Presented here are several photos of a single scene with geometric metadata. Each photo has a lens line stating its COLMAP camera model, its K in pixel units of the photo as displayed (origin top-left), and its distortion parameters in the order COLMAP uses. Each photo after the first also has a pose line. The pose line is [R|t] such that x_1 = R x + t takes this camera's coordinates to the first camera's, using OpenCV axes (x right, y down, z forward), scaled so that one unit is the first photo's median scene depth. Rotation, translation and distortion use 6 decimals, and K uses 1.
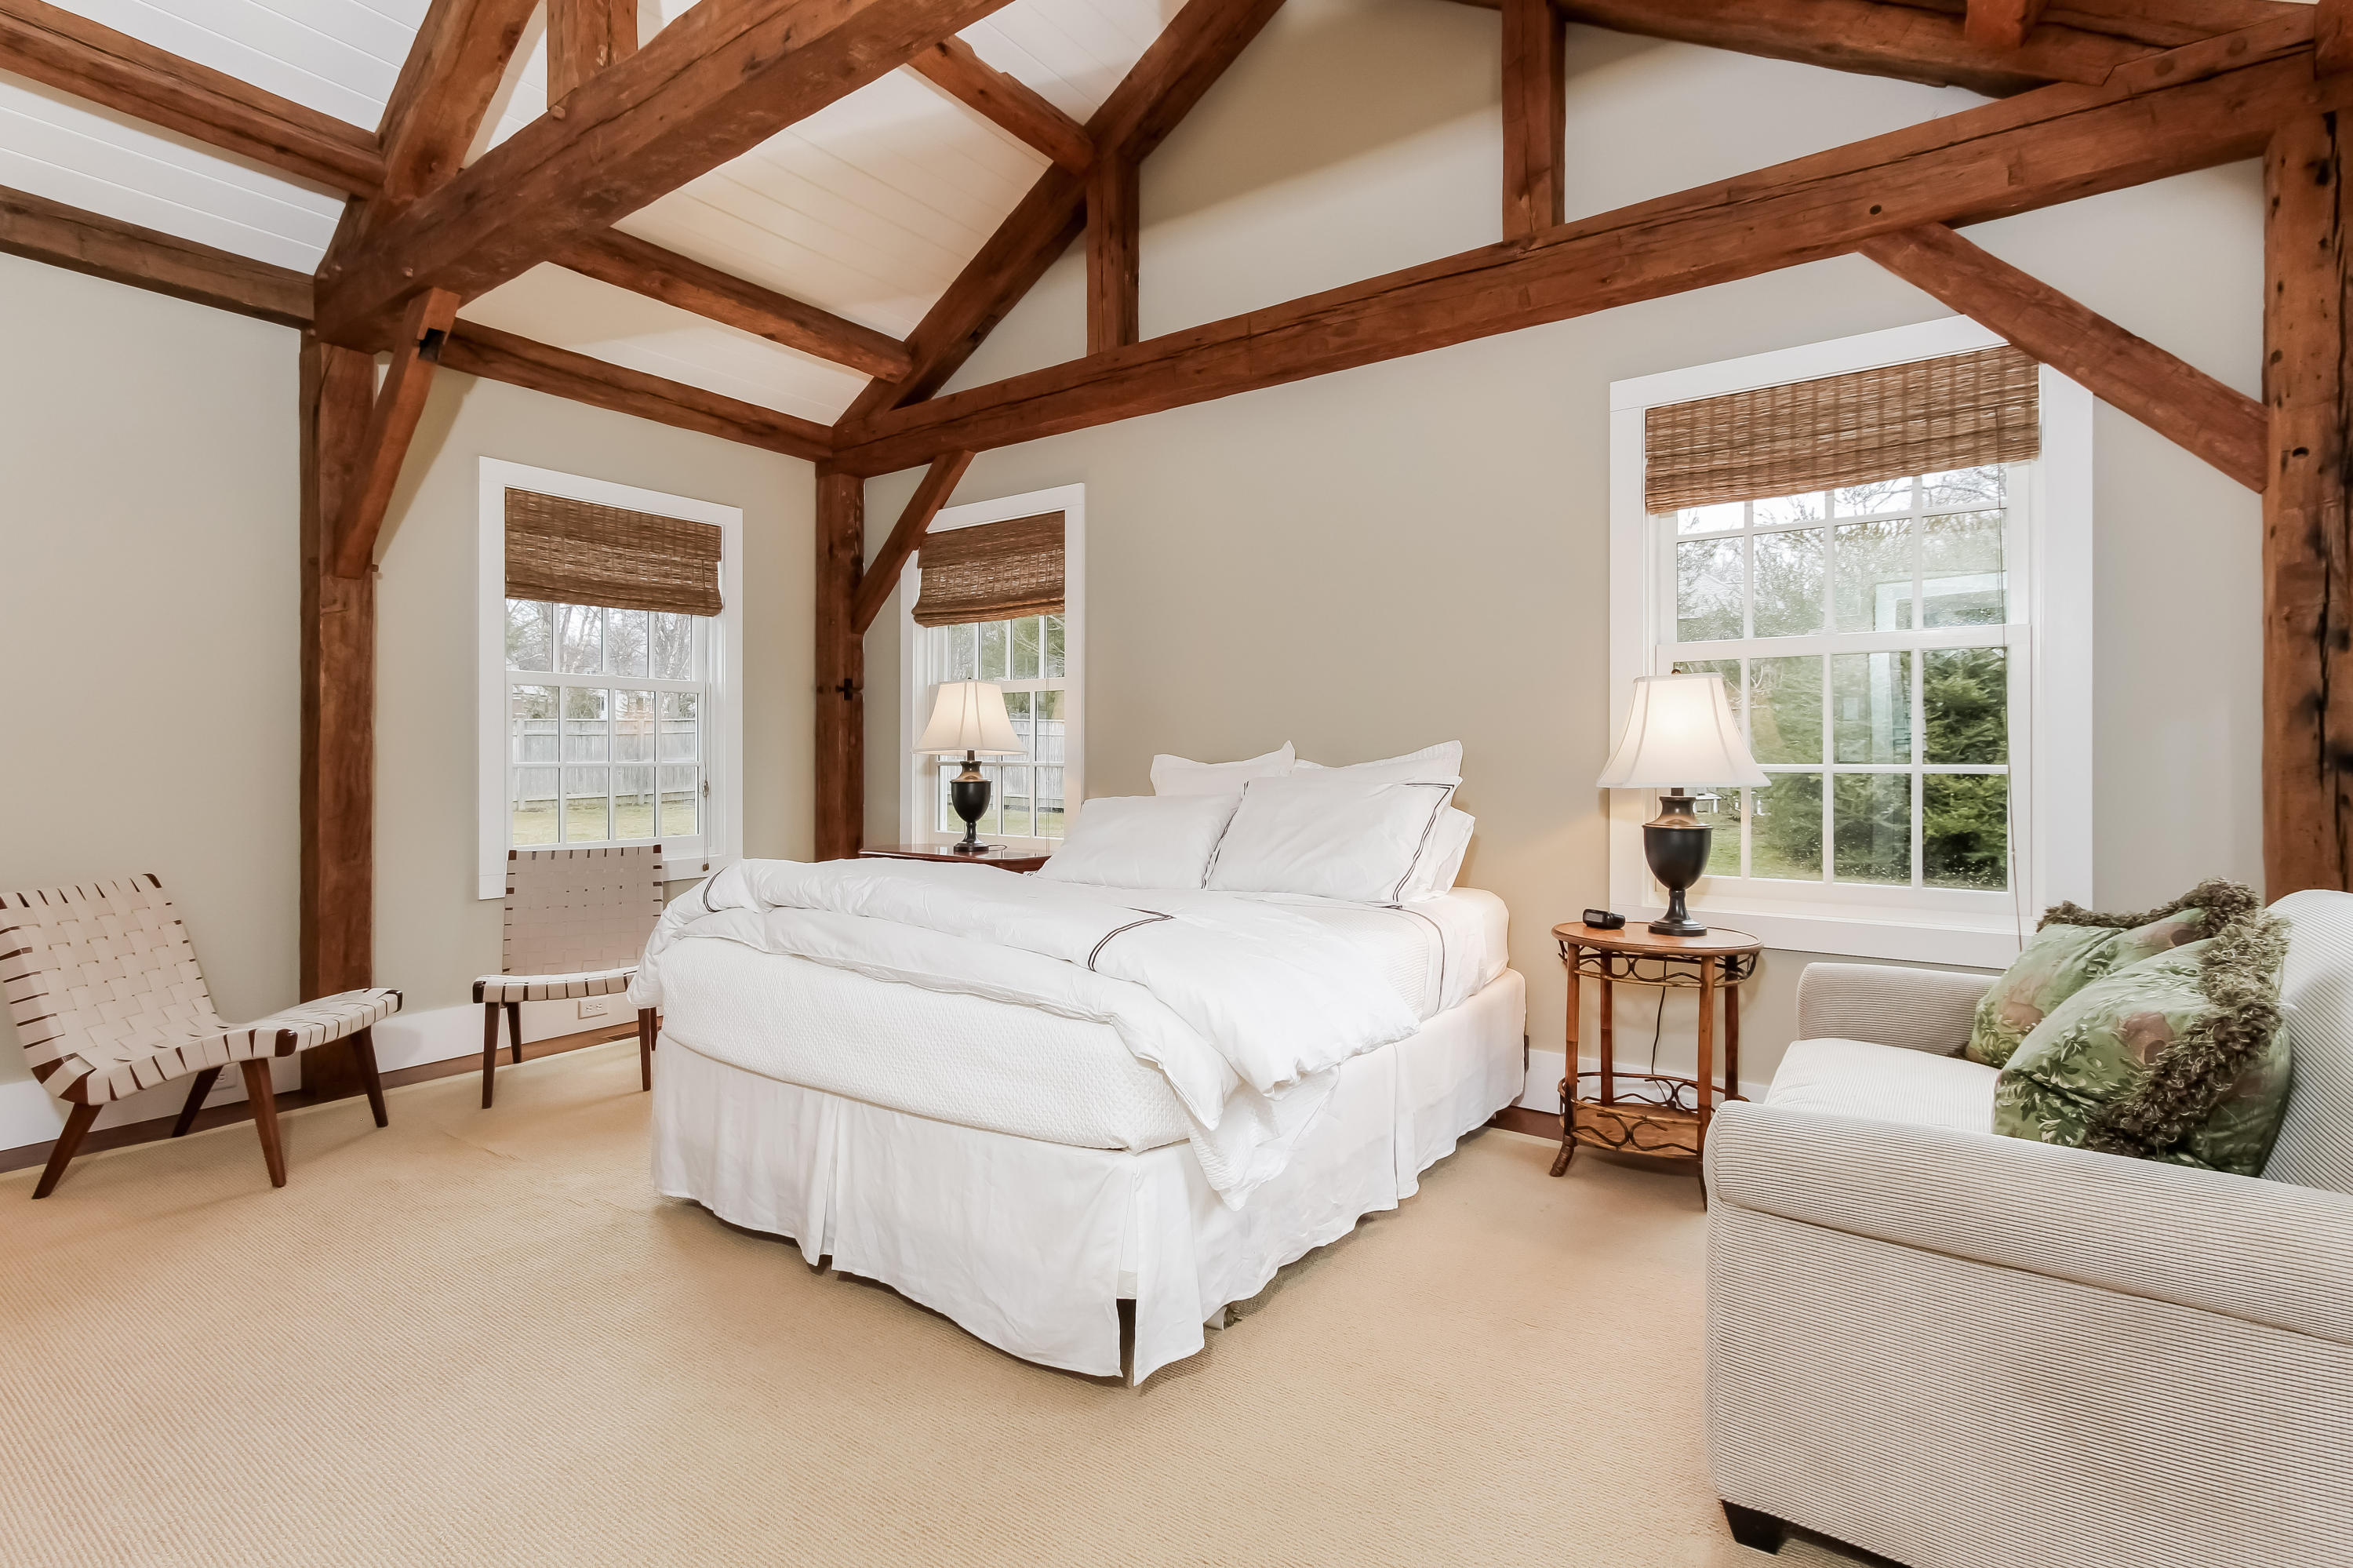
lens RADIAL K [[1110.9, 0, 1148.9], [0, 1110.9, 735.5], [0, 0, 1]] dist [-0.017473, -0.000345]
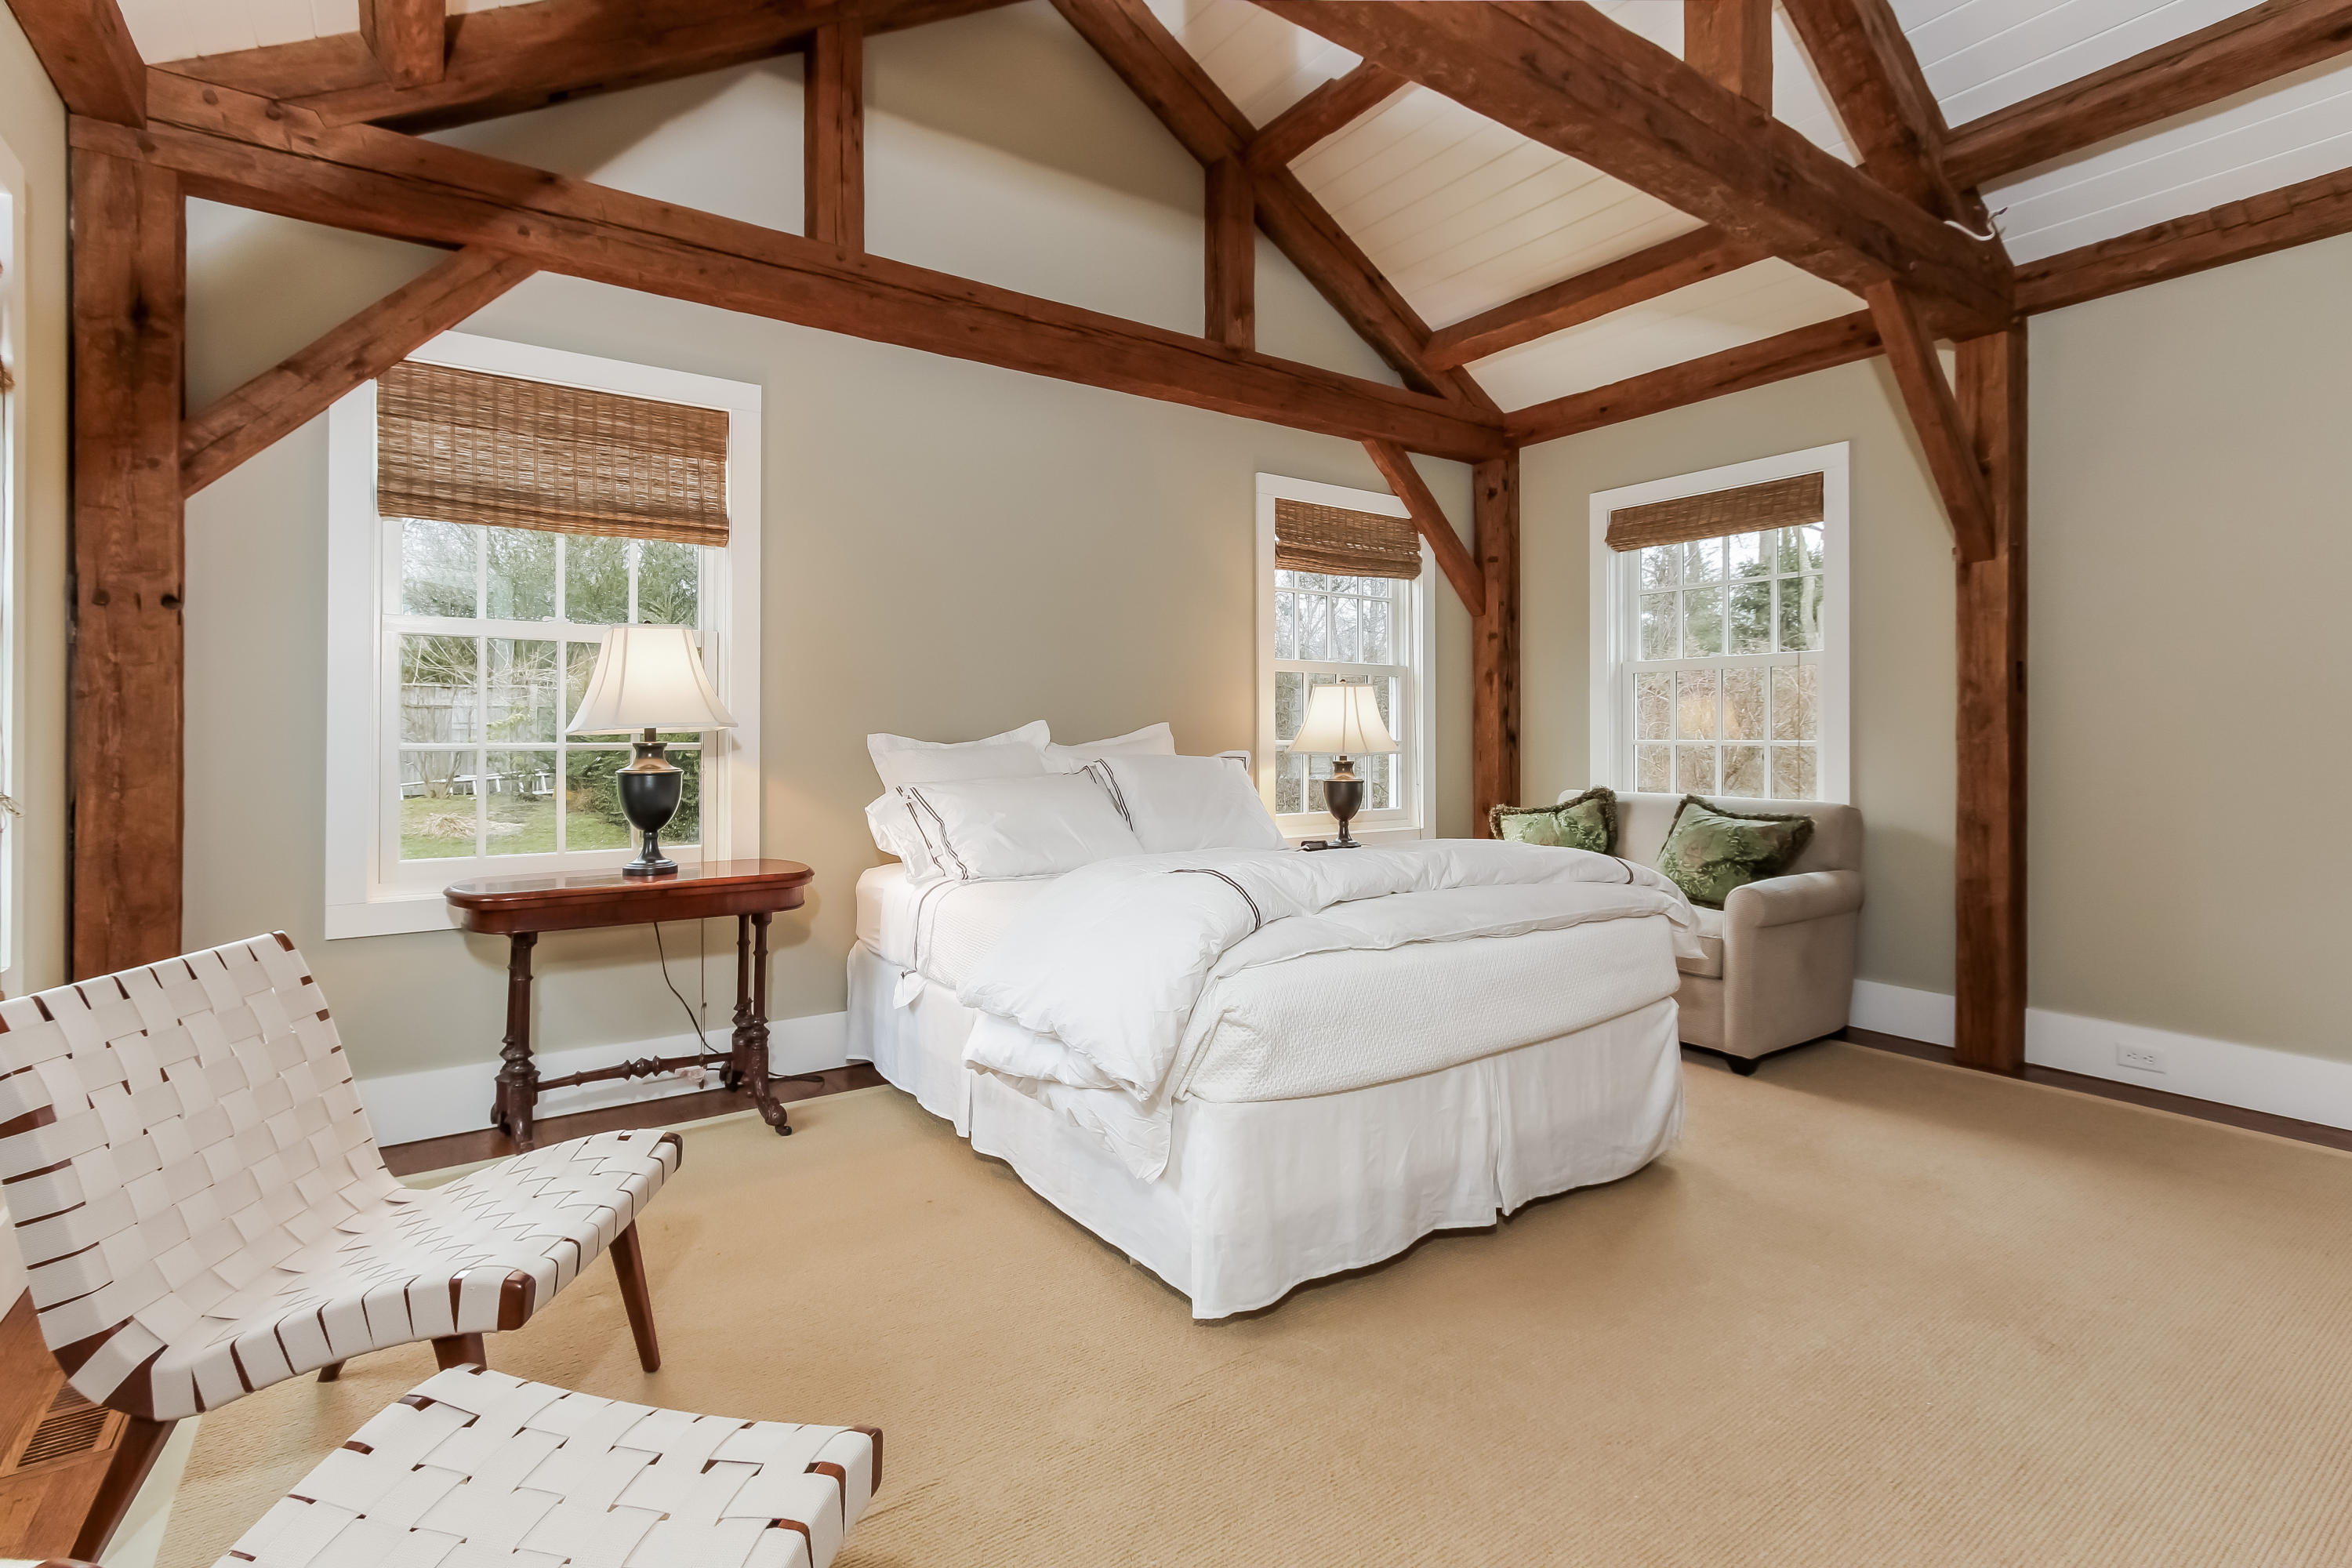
lens RADIAL K [[1110.4, 0, 1148.4], [0, 1110.4, 735.5], [0, 0, 1]] dist [-0.017473, -0.000345]
pose [[0.310698, -0.027845, 0.950101, -0.757950], [-0.038995, 0.998356, 0.042011, -0.025956], [-0.949709, -0.050102, 0.309101, 0.510915]]
